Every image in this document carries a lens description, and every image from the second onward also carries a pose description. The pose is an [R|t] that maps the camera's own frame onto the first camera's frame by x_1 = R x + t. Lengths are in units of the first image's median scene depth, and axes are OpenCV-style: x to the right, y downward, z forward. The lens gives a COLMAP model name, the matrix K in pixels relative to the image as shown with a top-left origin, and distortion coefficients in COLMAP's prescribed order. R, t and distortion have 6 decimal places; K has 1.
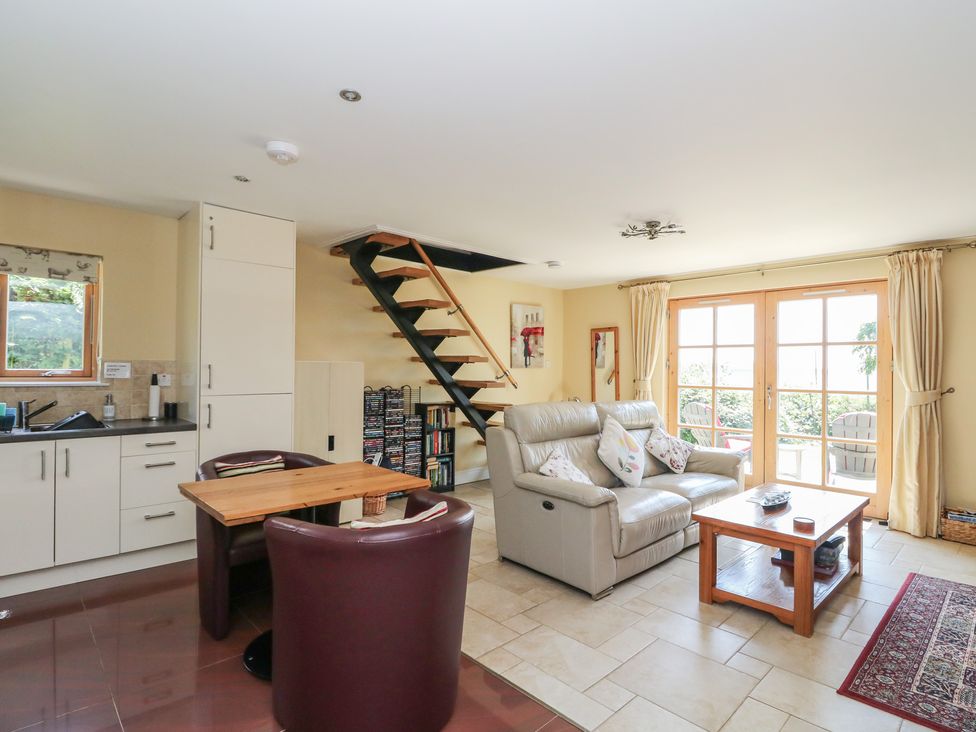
lens RADIAL K [[511.5, 0, 490.6], [0, 511.5, 364.7], [0, 0, 1]] dist [0.012376, -0.015111]
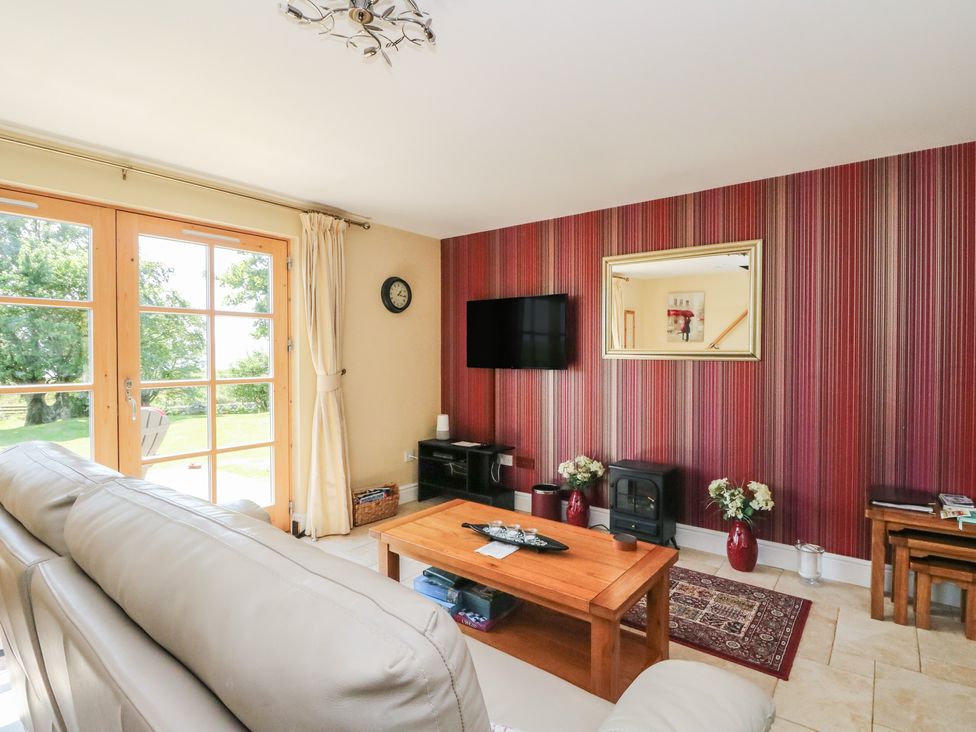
lens RADIAL K [[511.5, 0, 490.6], [0, 511.5, 364.7], [0, 0, 1]] dist [0.012376, -0.015111]
pose [[-0.162800, -0.037256, 0.985955, -0.102321], [-0.007401, 0.999305, 0.036538, -0.000489], [-0.986631, -0.001349, -0.162963, 0.975425]]
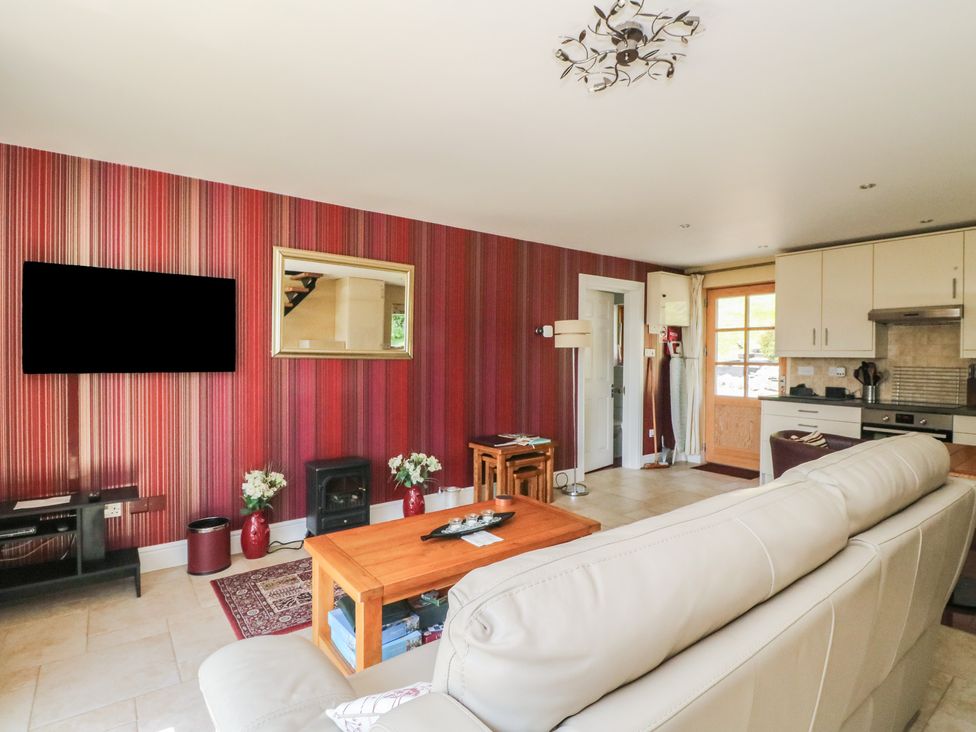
lens RADIAL K [[507.6, 0, 496.4], [0, 507.6, 363.1], [0, 0, 1]] dist [0.002286, -0.014951]
pose [[-0.994940, -0.020631, 0.098331, 0.396369], [-0.019829, 0.999762, 0.009133, 0.016505], [-0.098496, 0.007137, -0.995112, 1.476502]]
